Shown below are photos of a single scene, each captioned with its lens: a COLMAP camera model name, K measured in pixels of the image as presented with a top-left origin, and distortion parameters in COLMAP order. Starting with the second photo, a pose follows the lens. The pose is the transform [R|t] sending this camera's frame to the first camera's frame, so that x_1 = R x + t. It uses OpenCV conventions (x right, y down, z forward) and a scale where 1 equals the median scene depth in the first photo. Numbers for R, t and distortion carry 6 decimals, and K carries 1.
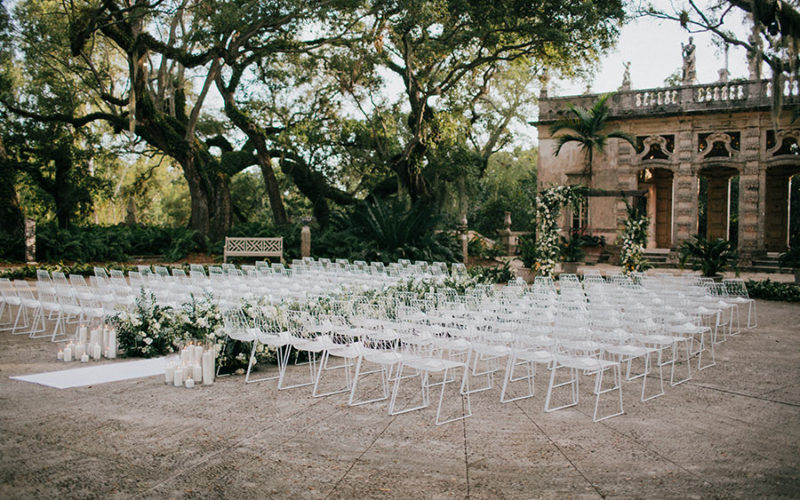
lens RADIAL K [[803.4, 0, 412.1], [0, 803.4, 239.6], [0, 0, 1]] dist [-0.038898, -0.012846]
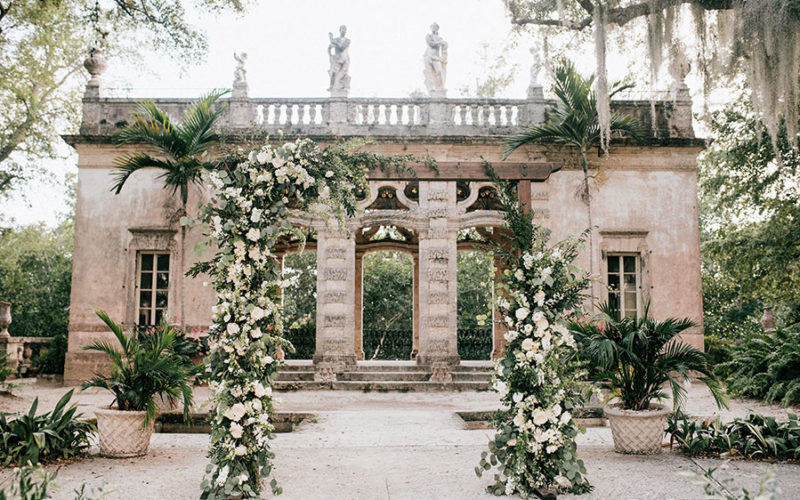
lens RADIAL K [[803.4, 0, 412.1], [0, 803.4, 239.6], [0, 0, 1]] dist [-0.038898, -0.012846]
pose [[0.812975, 0.063280, 0.578850, 0.029336], [0.022628, 0.989894, -0.139995, 0.009850], [-0.581859, 0.126910, 0.803327, 0.465711]]
